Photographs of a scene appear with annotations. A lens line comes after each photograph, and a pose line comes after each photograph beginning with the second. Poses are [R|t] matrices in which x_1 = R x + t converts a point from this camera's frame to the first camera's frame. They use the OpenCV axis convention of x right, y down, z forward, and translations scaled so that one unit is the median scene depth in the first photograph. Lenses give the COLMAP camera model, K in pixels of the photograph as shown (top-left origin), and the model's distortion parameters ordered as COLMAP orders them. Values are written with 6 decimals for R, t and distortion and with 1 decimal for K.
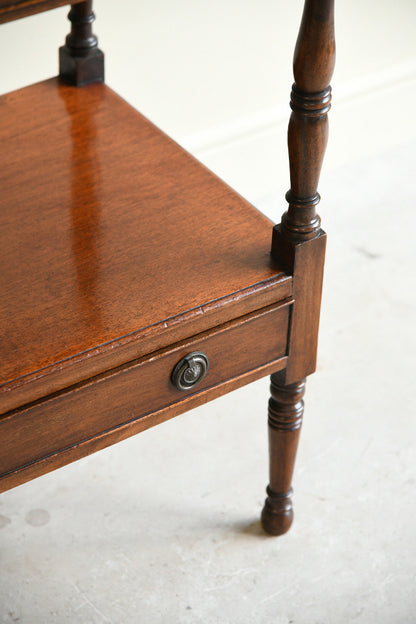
lens RADIAL K [[1991.6, 0, 206.4], [0, 1991.6, 310.9], [0, 0, 1]] dist [0.083857, 0.000000]
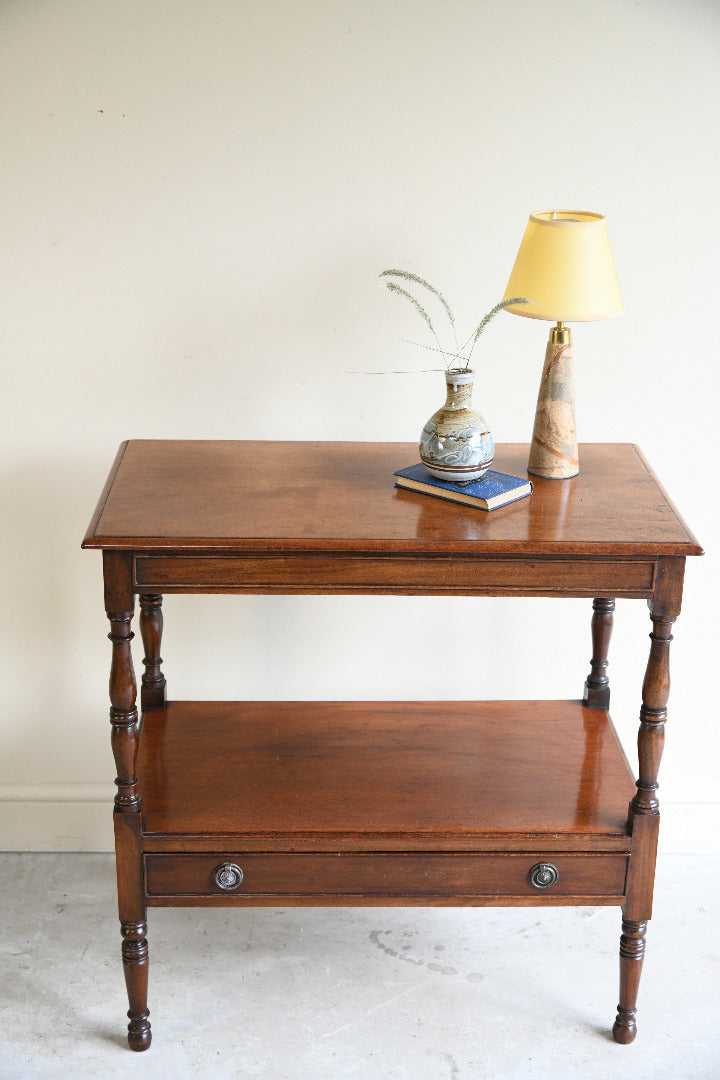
lens RADIAL K [[1628.8, 0, 339.0], [0, 1628.8, 548.1], [0, 0, 1]] dist [-0.022765, 0.000000]
pose [[0.833741, 0.179460, -0.522178, 0.441485], [-0.328901, 0.921037, -0.208605, 0.105096], [0.443509, 0.345667, 0.826931, -0.155172]]
